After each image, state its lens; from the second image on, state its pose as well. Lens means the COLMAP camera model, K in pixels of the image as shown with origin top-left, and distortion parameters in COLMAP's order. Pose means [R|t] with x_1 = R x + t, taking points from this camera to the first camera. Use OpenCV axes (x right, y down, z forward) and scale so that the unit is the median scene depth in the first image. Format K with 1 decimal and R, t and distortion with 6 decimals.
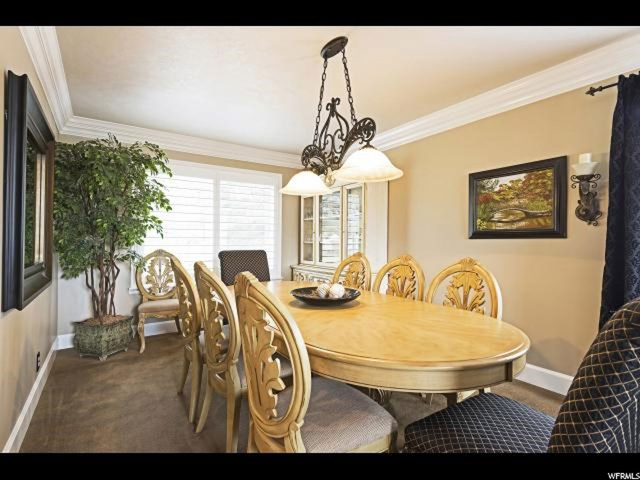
lens RADIAL K [[336.7, 0, 320.0], [0, 336.7, 240.0], [0, 0, 1]] dist [0.002949, -0.001117]
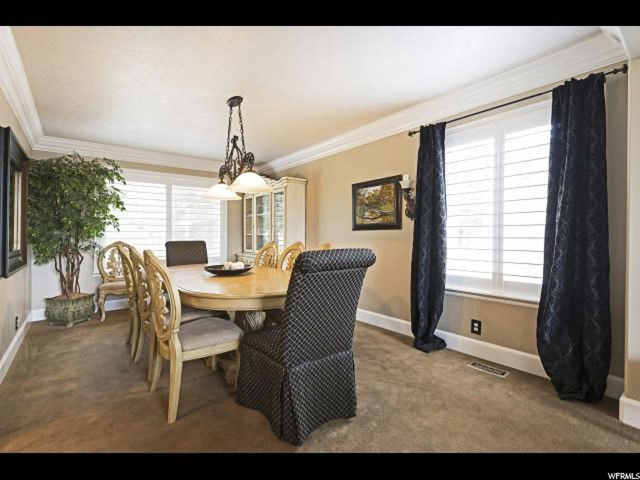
lens RADIAL K [[302.0, 0, 322.2], [0, 302.0, 232.3], [0, 0, 1]] dist [0.000224, -0.007300]
pose [[0.993772, -0.009031, 0.111062, 0.200547], [0.009399, 0.999952, -0.002791, 0.006802], [-0.111032, 0.003817, 0.993810, -0.263388]]
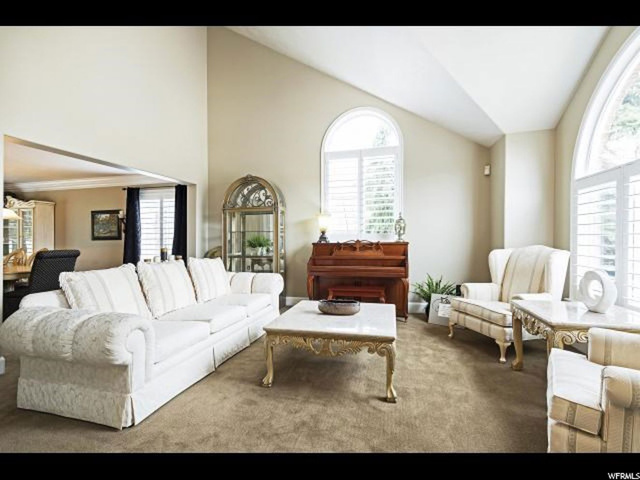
lens RADIAL K [[302.2, 0, 320.0], [0, 302.2, 240.0], [0, 0, 1]] dist [0.002011, 0.000008]
pose [[0.742640, -0.015868, 0.669503, 0.255033], [0.011025, 0.999873, 0.011468, -0.013942], [-0.669601, -0.001135, 0.742720, -1.641623]]
